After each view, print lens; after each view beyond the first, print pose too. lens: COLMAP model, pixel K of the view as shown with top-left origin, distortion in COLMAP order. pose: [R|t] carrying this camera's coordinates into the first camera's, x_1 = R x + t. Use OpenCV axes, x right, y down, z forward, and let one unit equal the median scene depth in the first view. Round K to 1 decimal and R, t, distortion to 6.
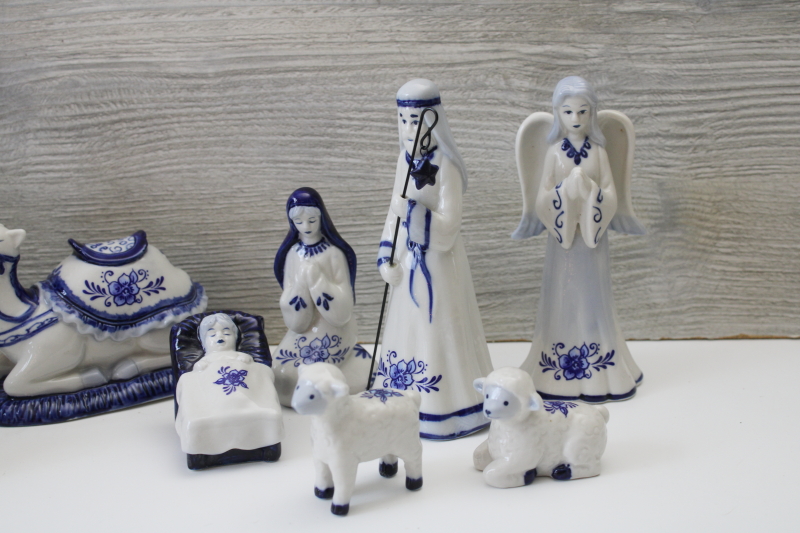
lens RADIAL K [[1145.9, 0, 395.4], [0, 1145.9, 262.1], [0, 0, 1]] dist [-0.031504, 0.000000]
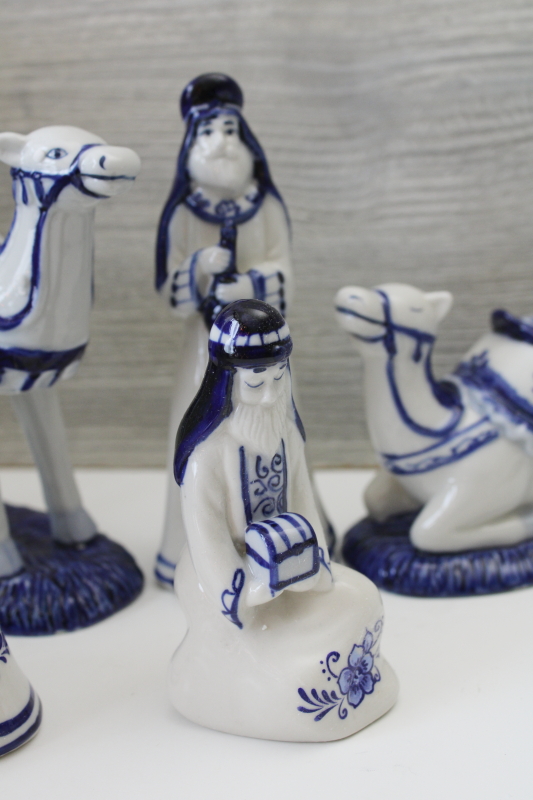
lens RADIAL K [[1145.9, 0, 259.8], [0, 1145.9, 394.8], [0, 0, 1]] dist [-0.031504, 0.000000]
pose [[0.986973, 0.010934, -0.160516, -0.291714], [-0.005366, 0.999370, 0.035083, 0.005558], [0.160798, -0.033765, 0.986410, 0.306121]]
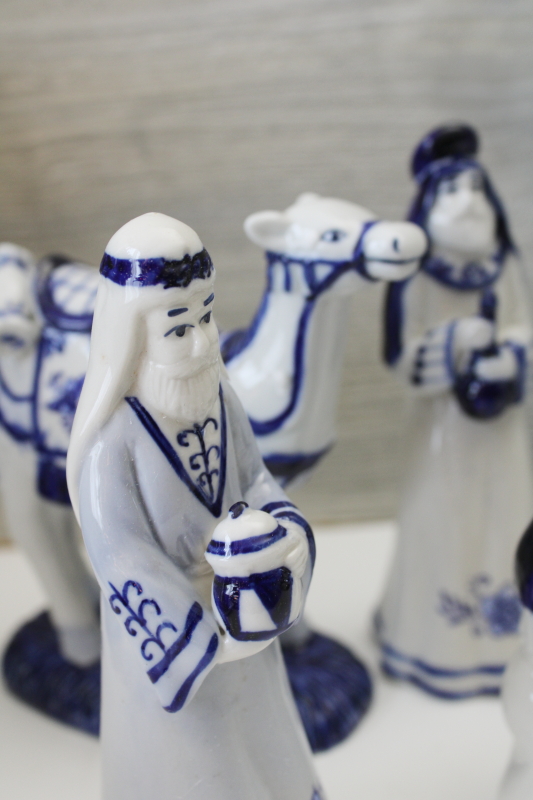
lens RADIAL K [[1145.9, 0, 274.1], [0, 1145.9, 394.2], [0, 0, 1]] dist [-0.031504, 0.000000]
pose [[0.996731, -0.064464, -0.048694, -0.461754], [0.067768, 0.995274, 0.069546, -0.052358], [0.043981, -0.072619, 0.996390, 0.349069]]
